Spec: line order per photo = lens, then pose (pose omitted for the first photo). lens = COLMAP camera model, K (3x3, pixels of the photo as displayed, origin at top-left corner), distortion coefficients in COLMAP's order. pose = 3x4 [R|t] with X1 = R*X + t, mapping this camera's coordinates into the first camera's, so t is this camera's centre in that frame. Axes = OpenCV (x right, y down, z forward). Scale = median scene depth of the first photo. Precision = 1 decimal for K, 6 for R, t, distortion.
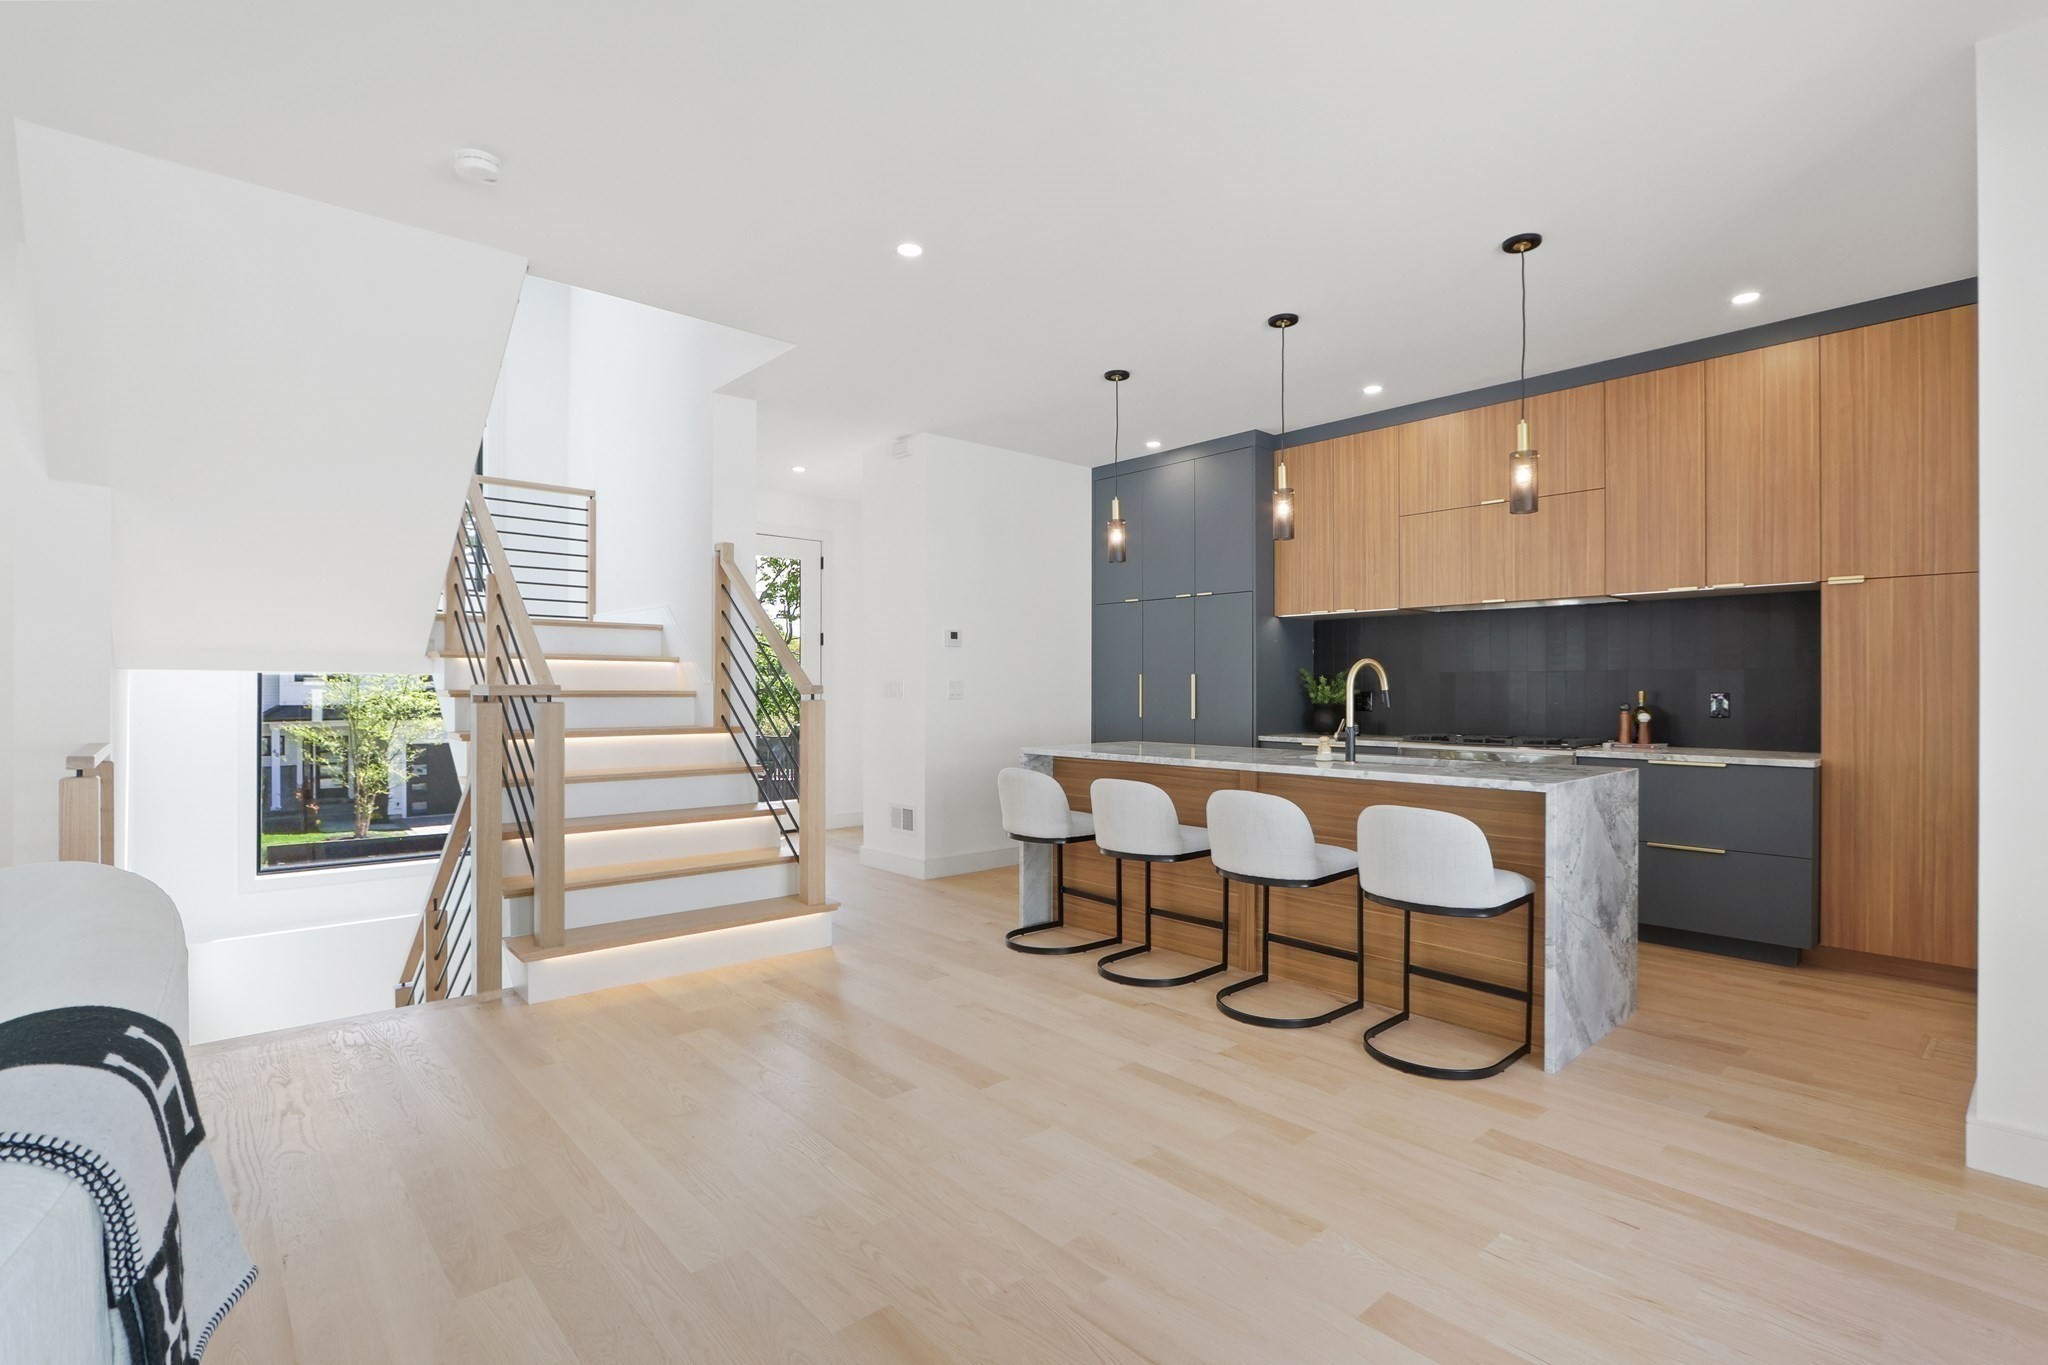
lens RADIAL K [[954.3, 0, 1018.0], [0, 954.3, 684.6], [0, 0, 1]] dist [-0.005860, -0.001333]
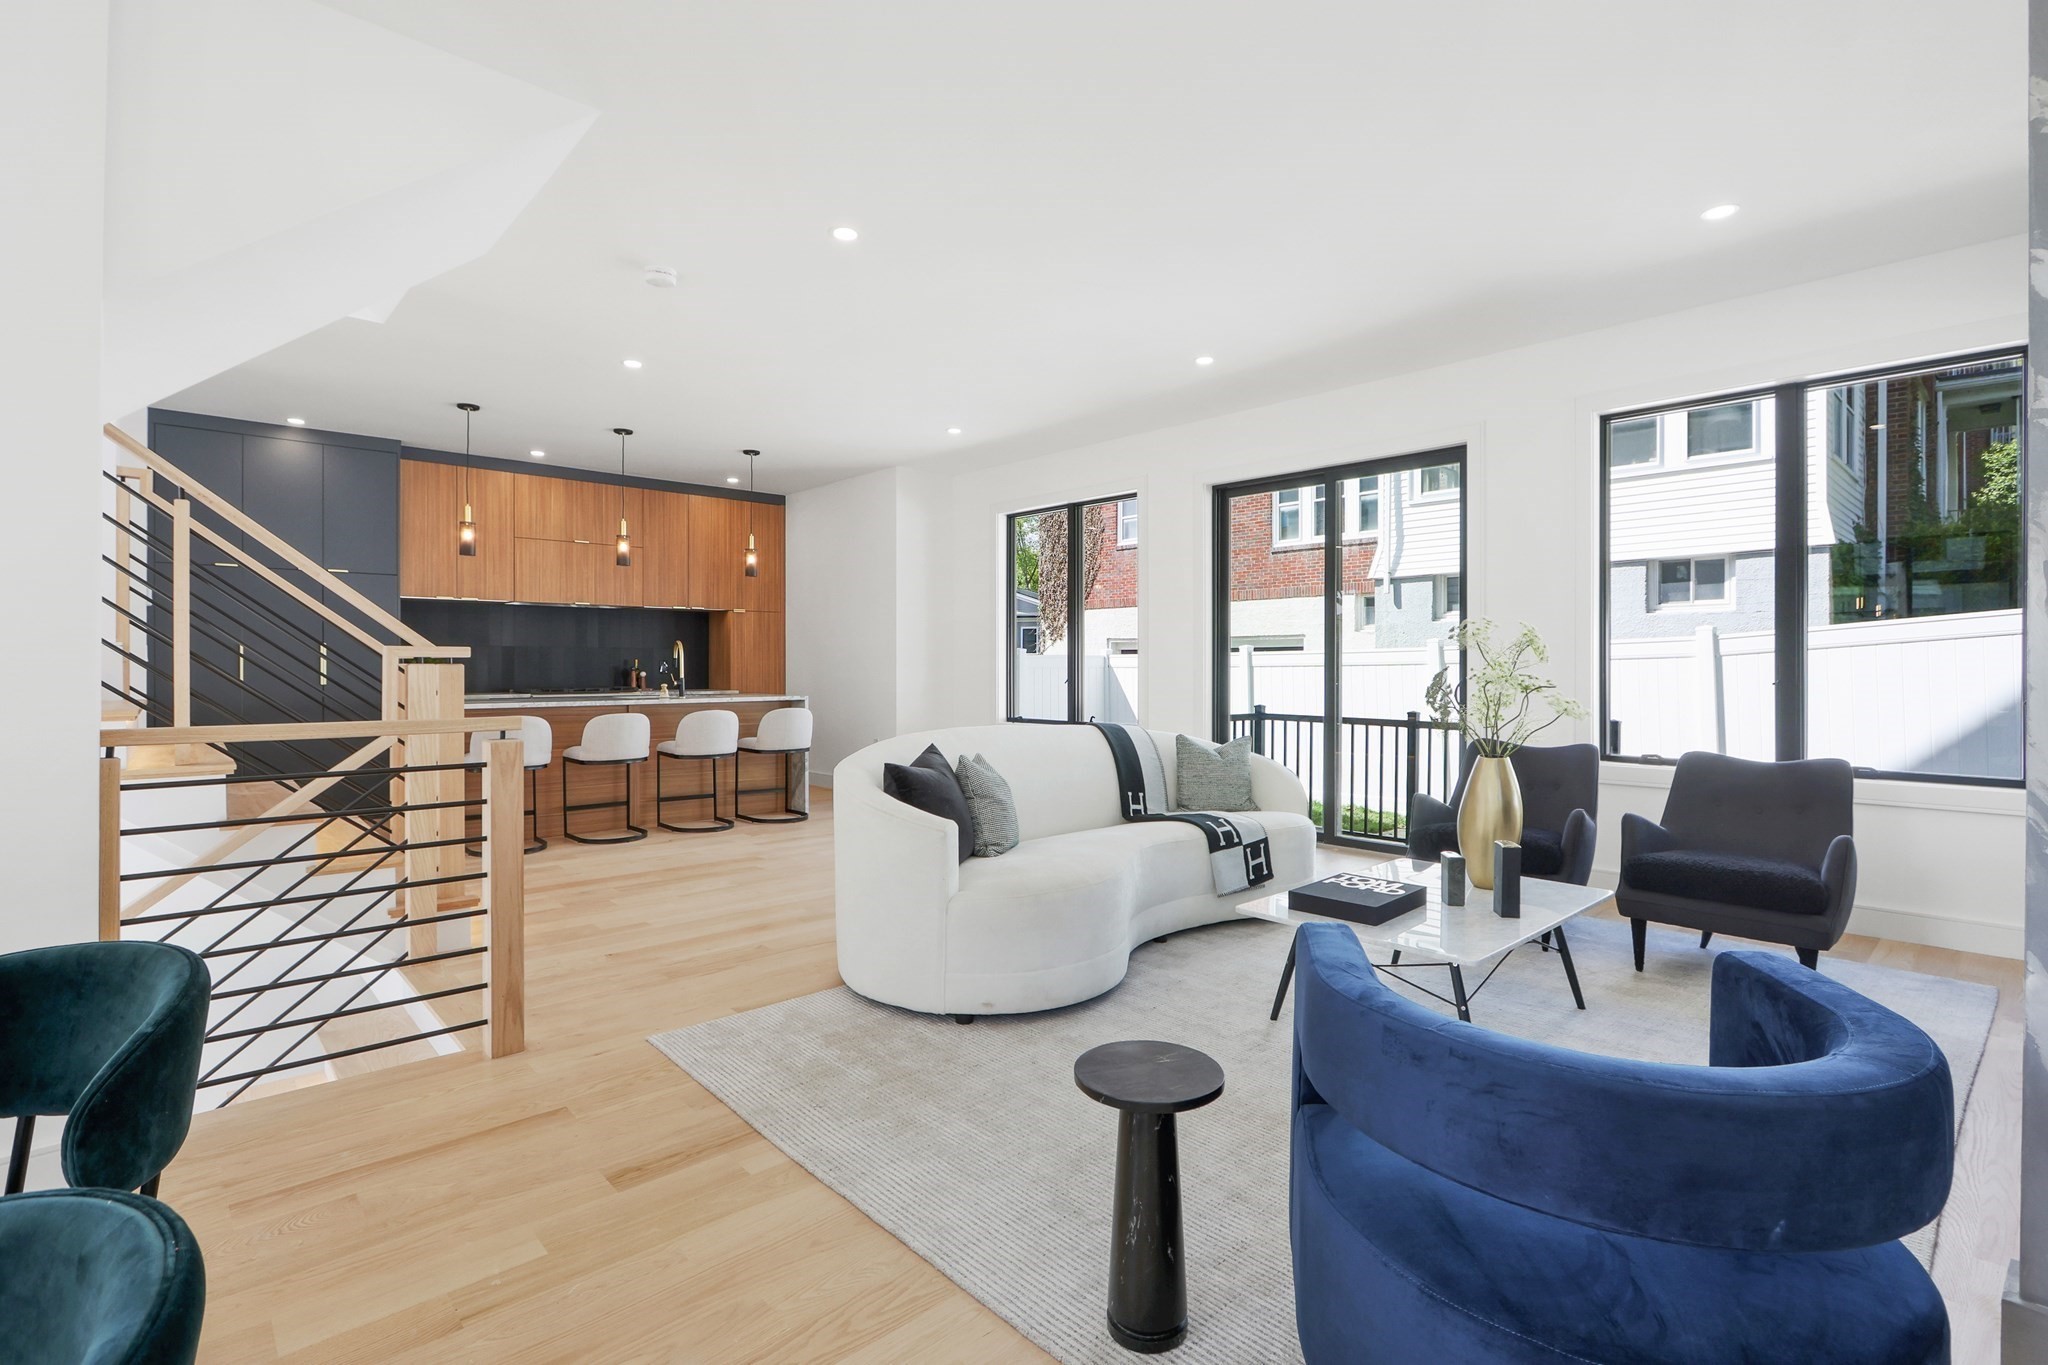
lens RADIAL K [[954.3, 0, 1023.6], [0, 954.3, 671.0], [0, 0, 1]] dist [-0.005860, -0.001333]
pose [[-0.017720, -0.005440, 0.999828, -1.266526], [-0.004978, 0.999973, 0.005352, 0.015765], [-0.999831, -0.004882, -0.017747, 0.316979]]
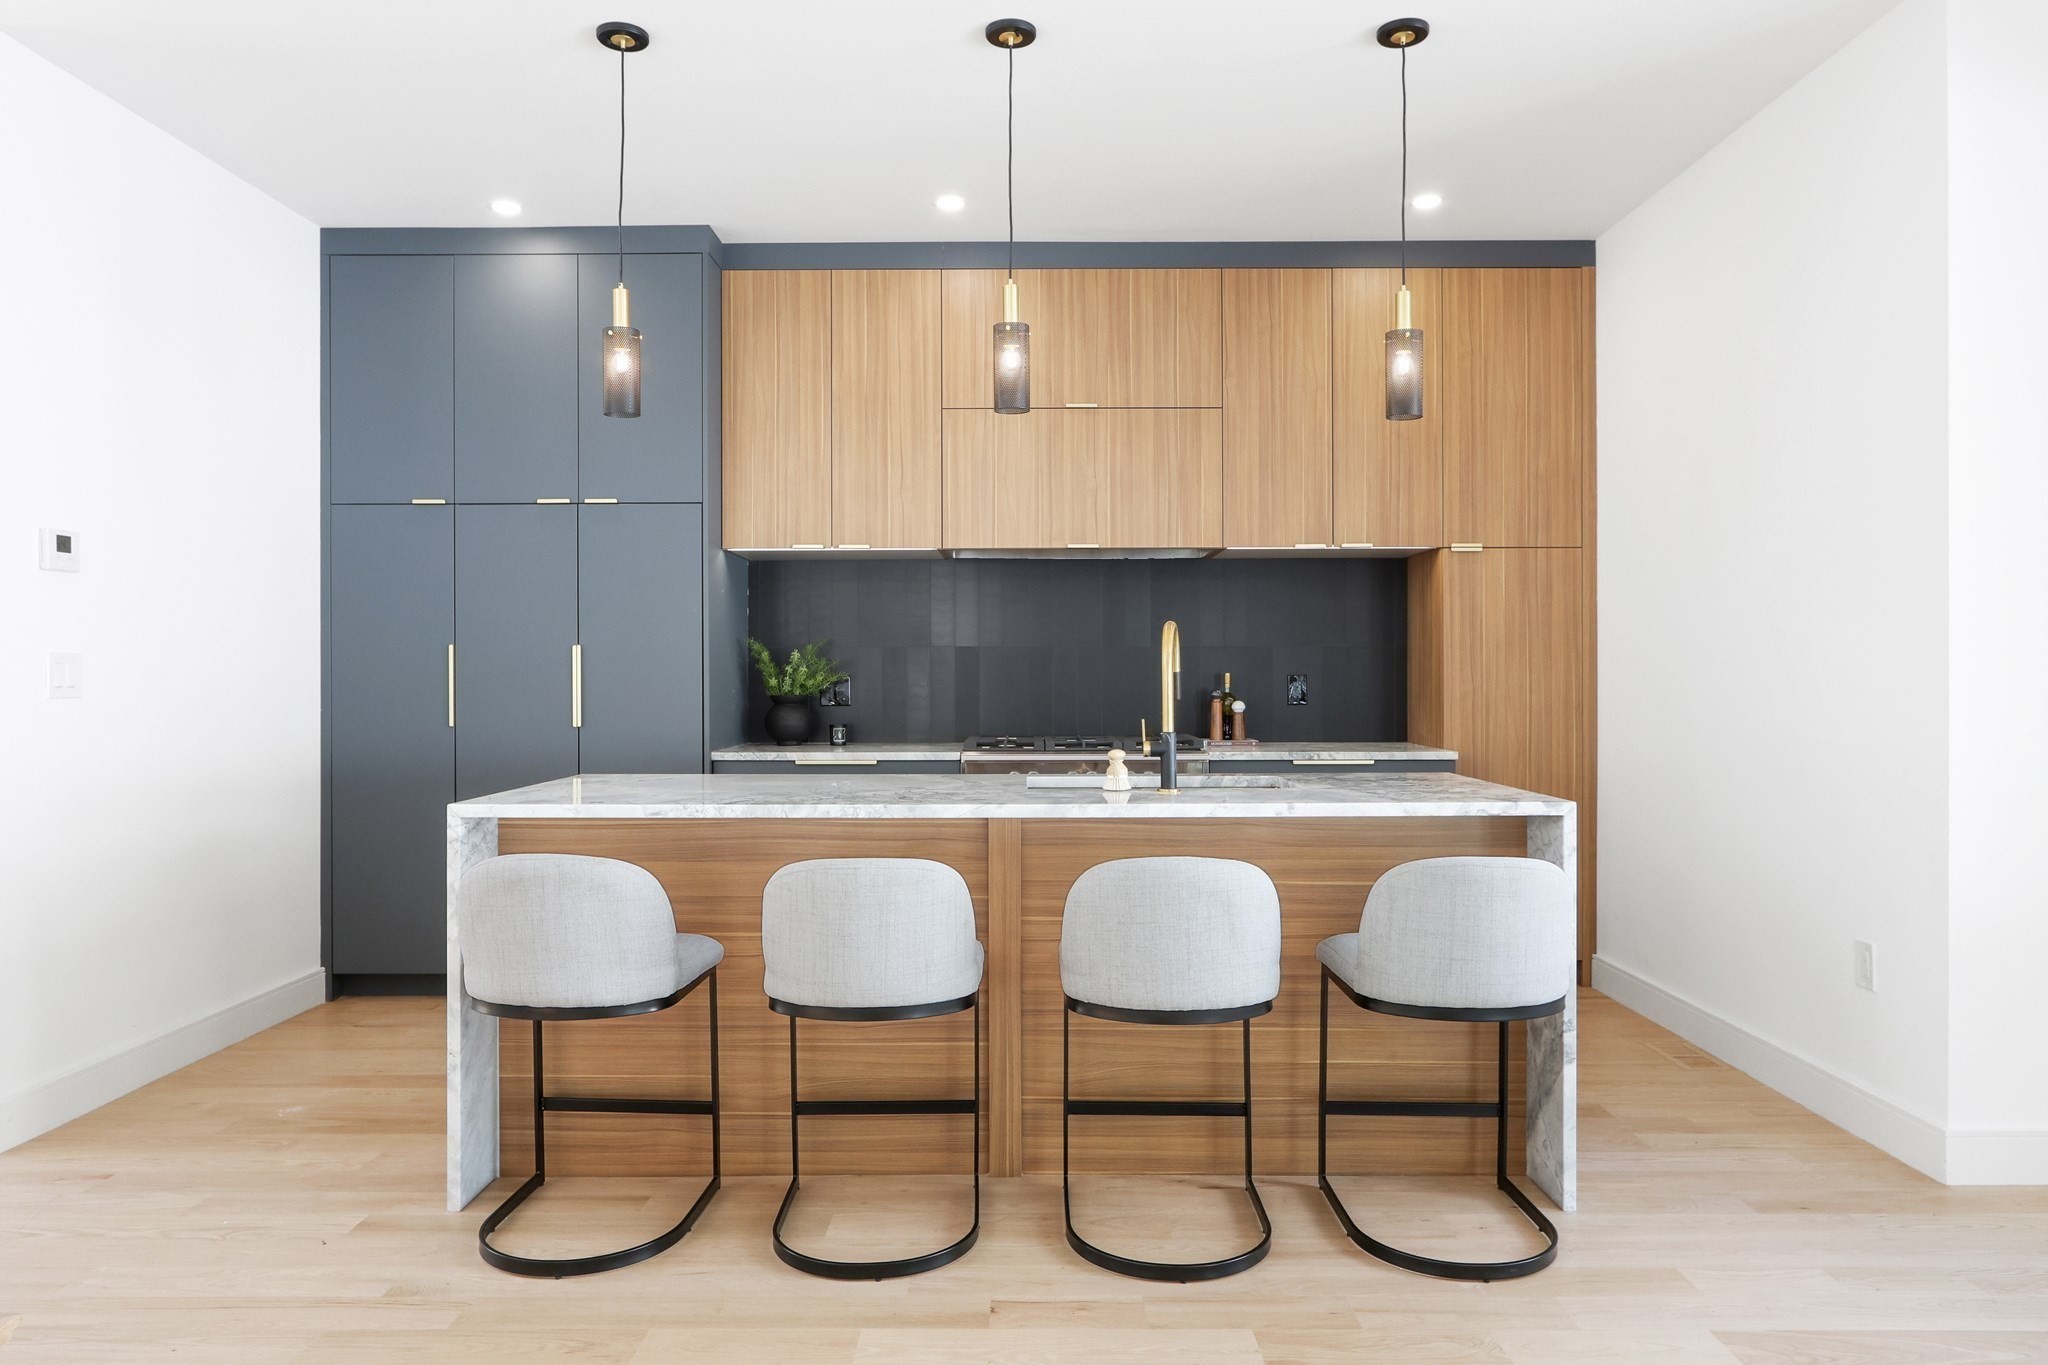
lens RADIAL K [[1321.4, 0, 1029.0], [0, 1321.4, 665.4], [0, 0, 1]] dist [-0.010139, 0.003767]
pose [[0.669343, 0.002696, 0.742949, -0.286740], [-0.000743, 0.999995, -0.002960, 0.003915], [-0.742953, 0.001429, 0.669342, 0.421234]]
